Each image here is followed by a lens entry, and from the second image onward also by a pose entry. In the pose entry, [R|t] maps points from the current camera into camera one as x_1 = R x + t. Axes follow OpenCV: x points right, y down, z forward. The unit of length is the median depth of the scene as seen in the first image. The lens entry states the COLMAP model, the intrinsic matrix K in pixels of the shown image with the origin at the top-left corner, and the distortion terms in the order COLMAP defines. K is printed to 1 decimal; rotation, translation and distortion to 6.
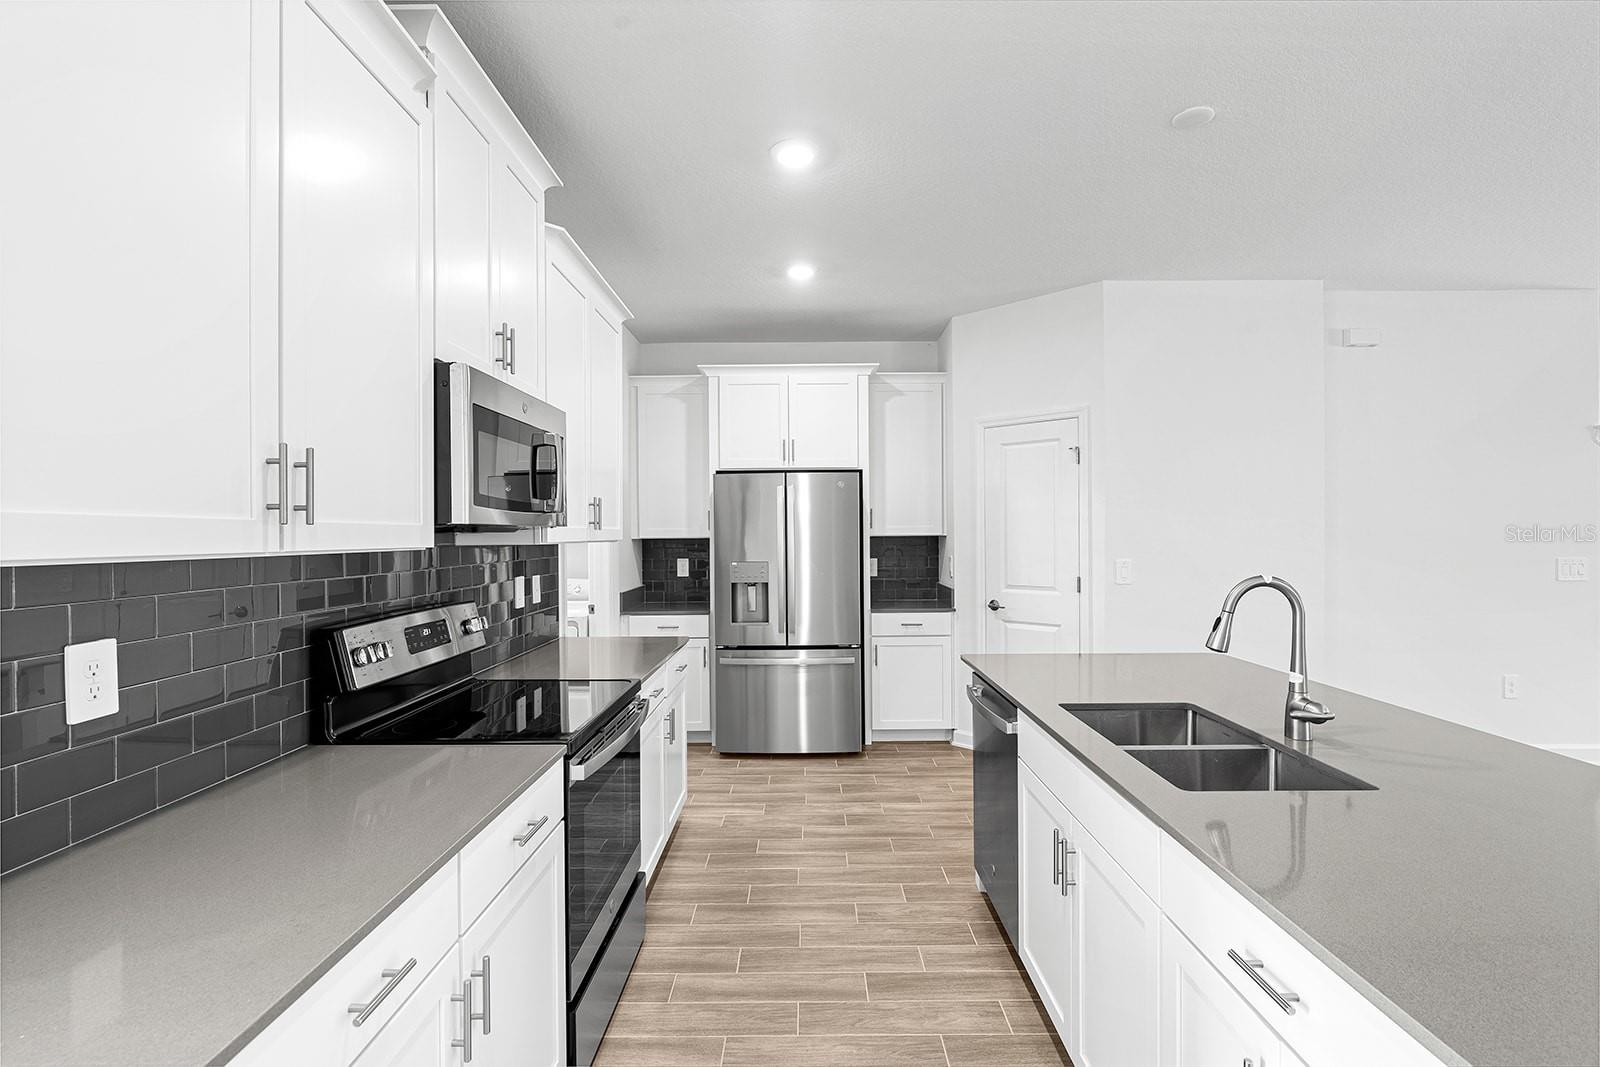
lens RADIAL K [[738.8, 0, 804.7], [0, 738.8, 537.8], [0, 0, 1]] dist [-0.006112, 0.000313]
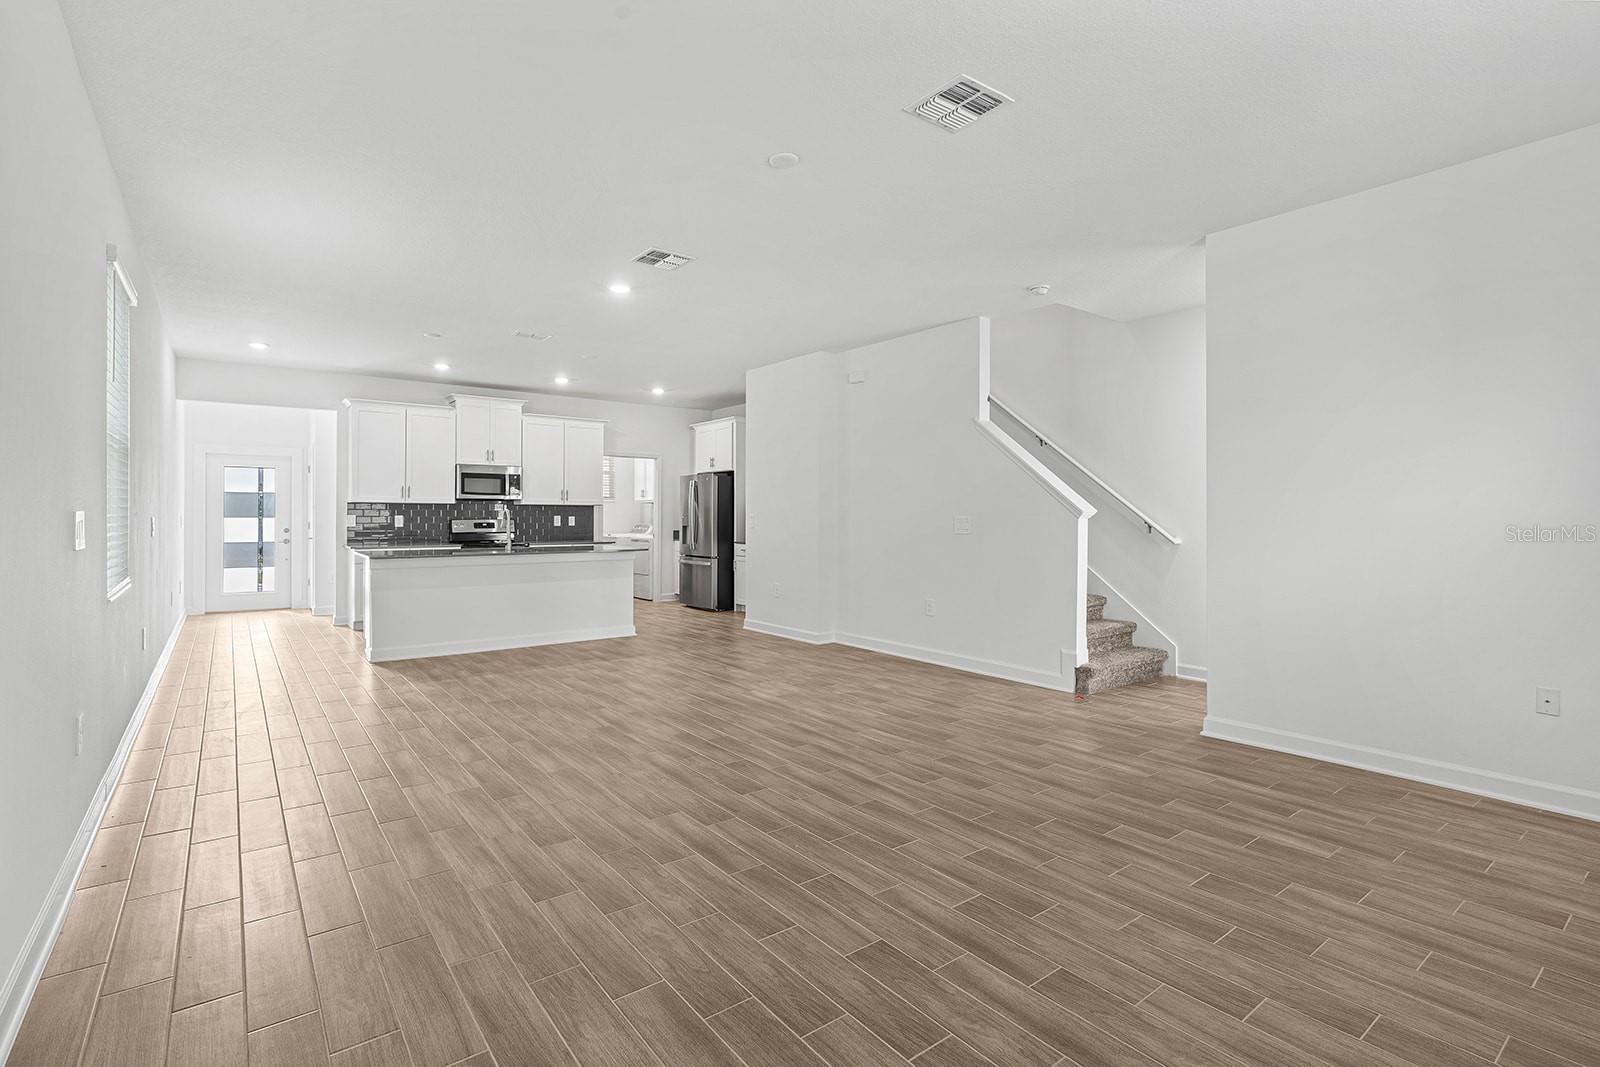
lens RADIAL K [[749.8, 0, 800.0], [0, 749.8, 513.6], [0, 0, 1]] dist [-0.008345, -0.000098]
pose [[0.605255, 0.004256, -0.796020, 2.340625], [-0.012586, 0.999912, -0.004223, 0.036687], [0.795932, 0.012575, 0.605255, -0.083099]]
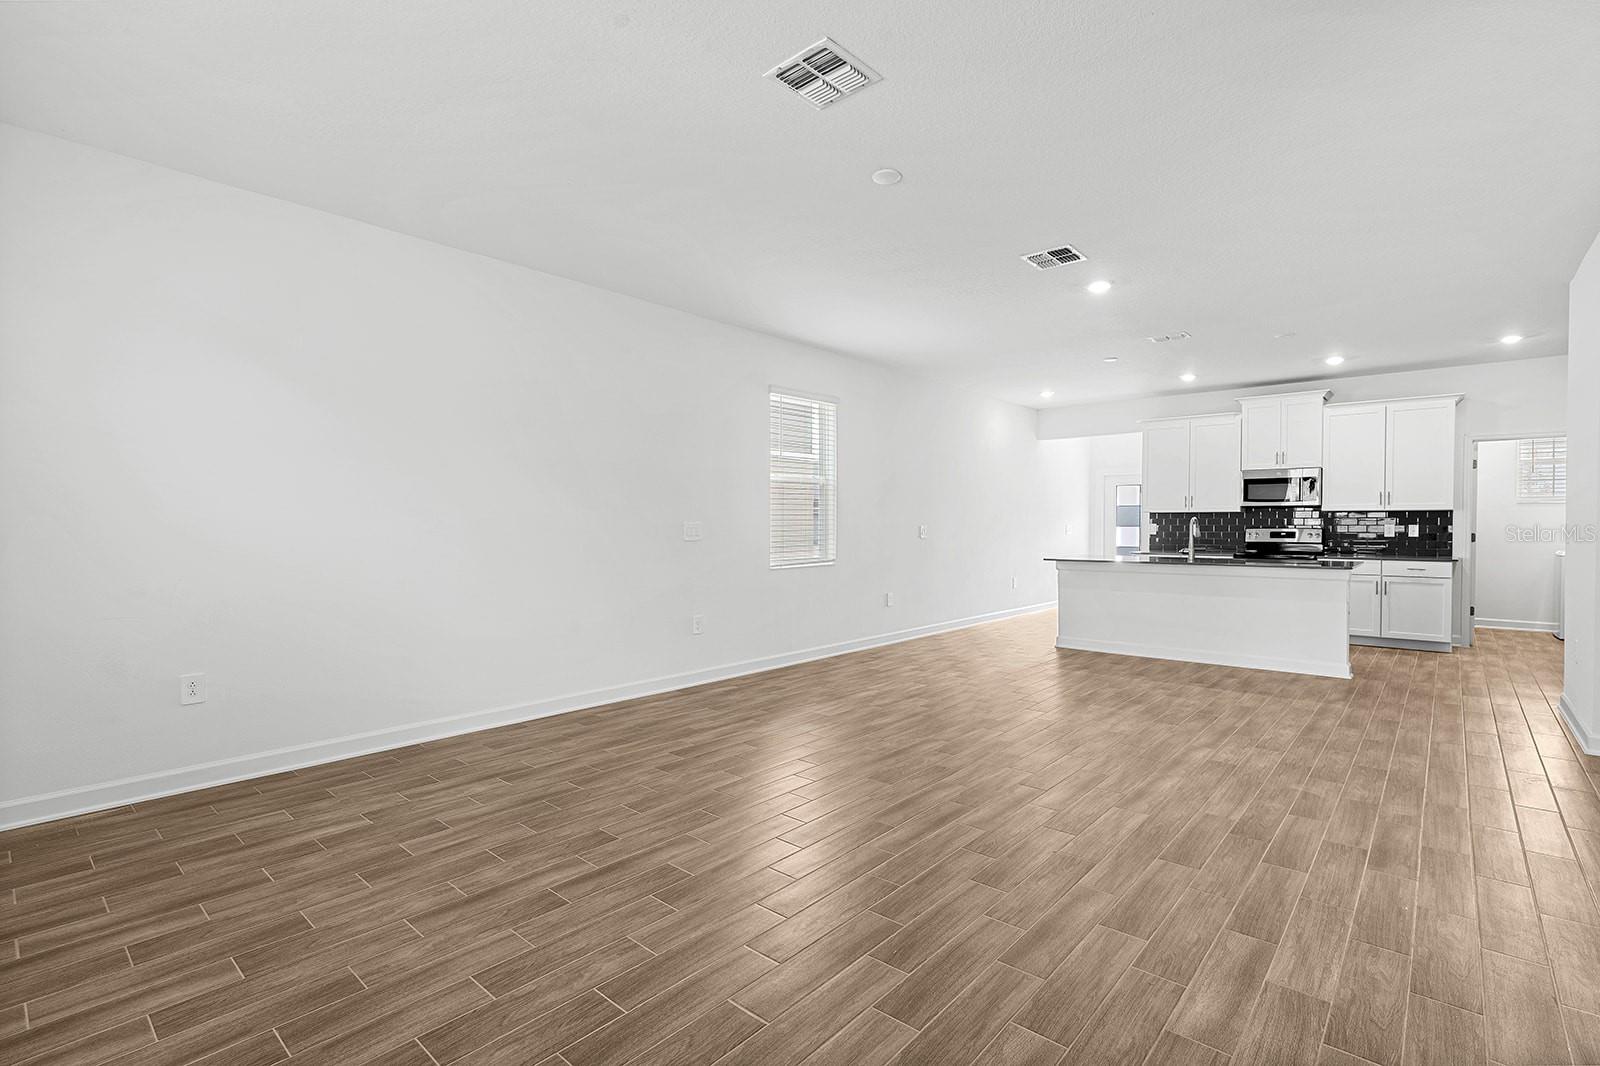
lens RADIAL K [[738.8, 0, 804.7], [0, 738.8, 537.3], [0, 0, 1]] dist [-0.006112, 0.000313]
pose [[-0.658267, 0.020352, -0.752510, 2.367848], [-0.002039, 0.999583, 0.028818, 0.024438], [0.752782, 0.020504, -0.657950, 0.982089]]
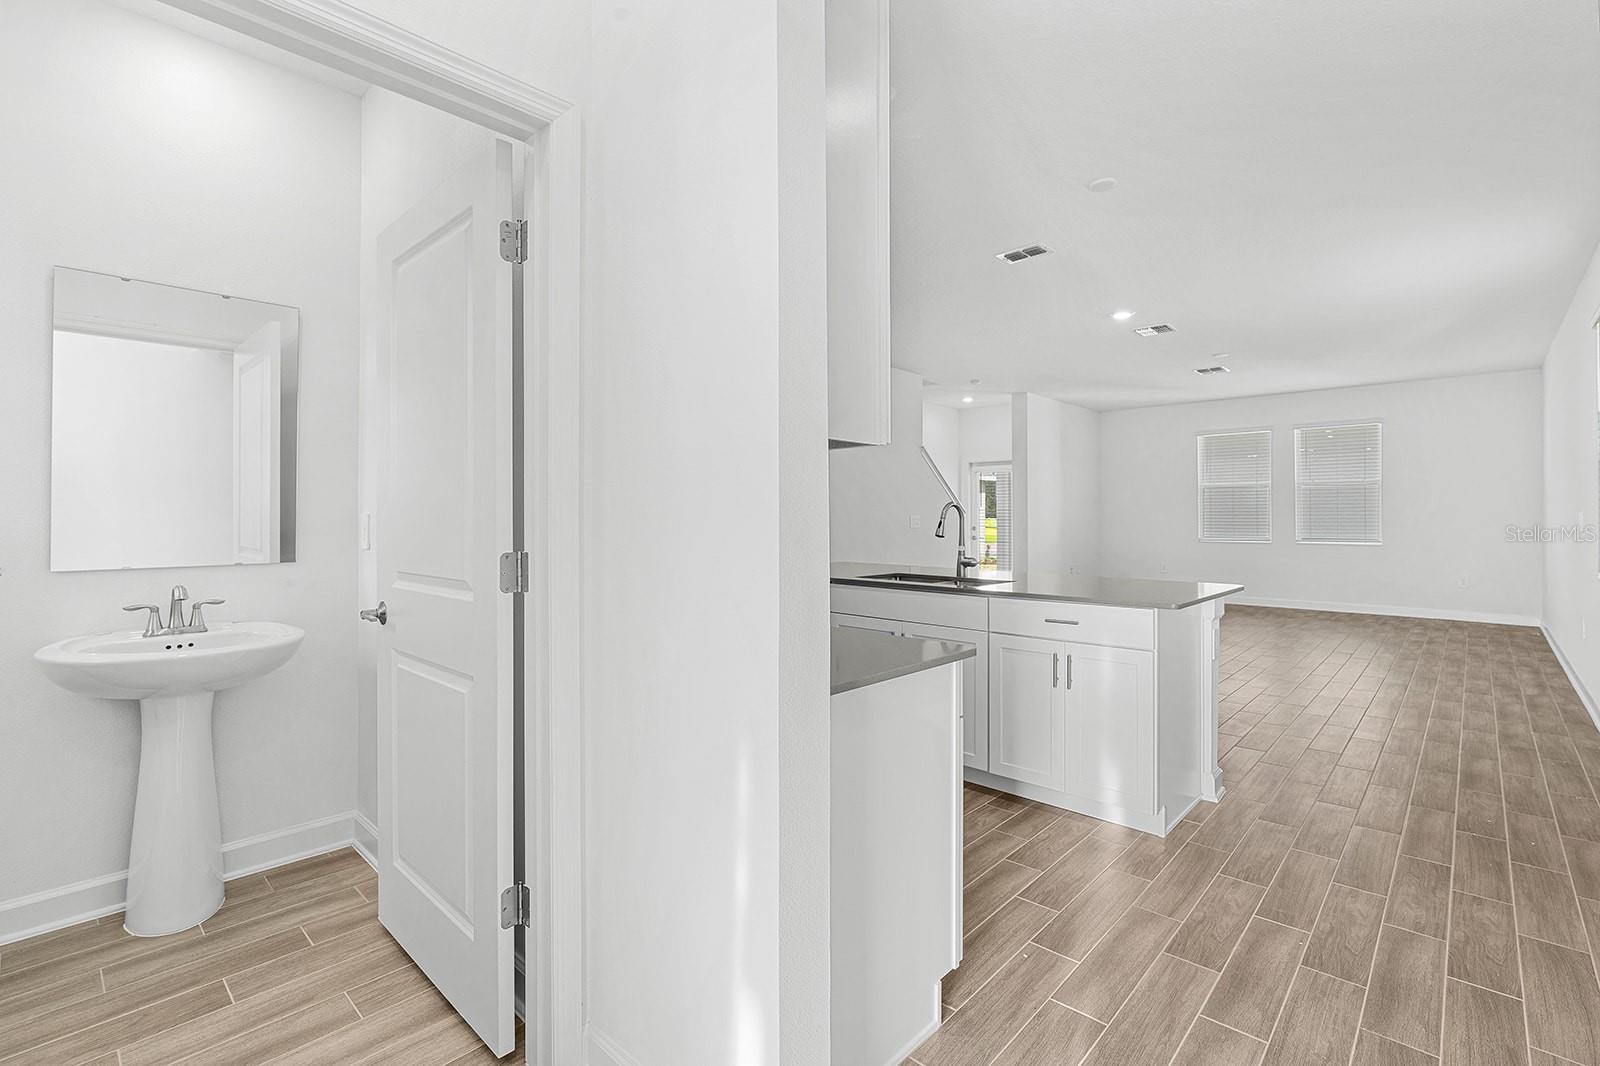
lens RADIAL K [[723.2, 0, 796.4], [0, 723.2, 511.6], [0, 0, 1]] dist [-0.005608, 0.000975]
pose [[0.684635, 0.012391, 0.728780, -0.608935], [0.000996, 0.999839, -0.017935, 0.058370], [-0.728885, 0.013005, 0.684513, -0.057185]]
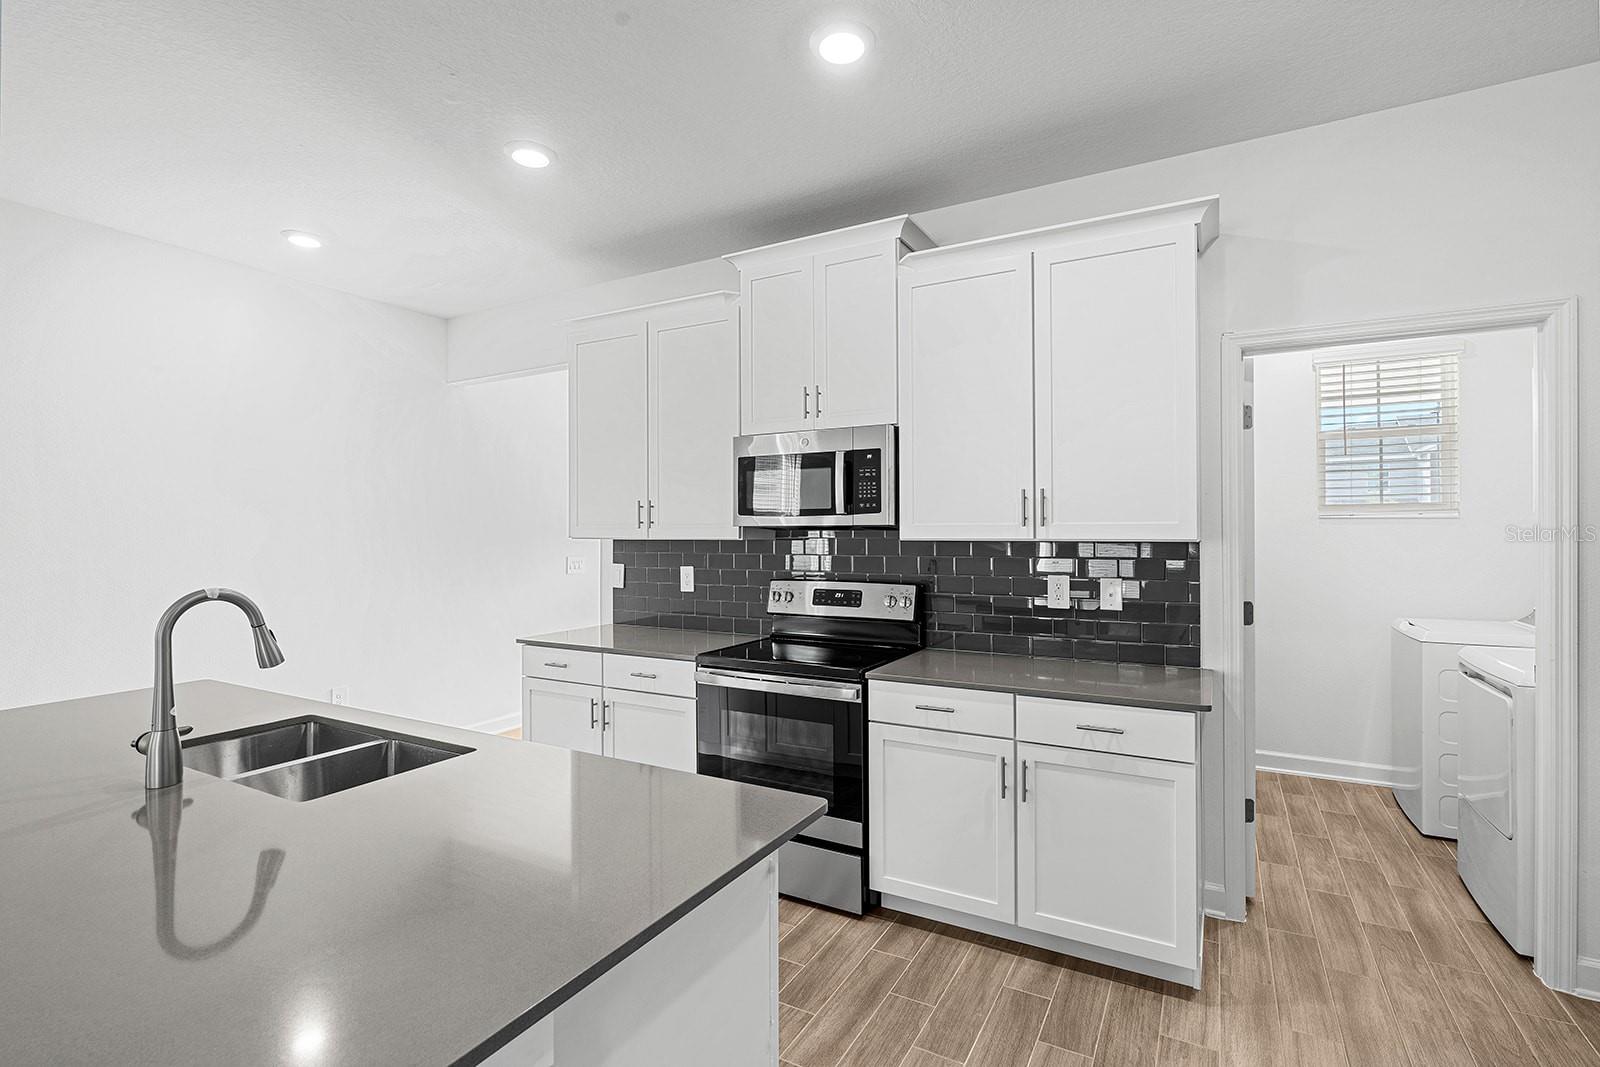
lens RADIAL K [[738.8, 0, 804.7], [0, 738.8, 537.8], [0, 0, 1]] dist [-0.006112, 0.000313]
pose [[-0.485928, 0.018778, -0.873797, 0.508817], [0.002786, 0.999797, 0.019937, -0.013046], [0.873995, 0.007254, -0.485882, 1.004954]]
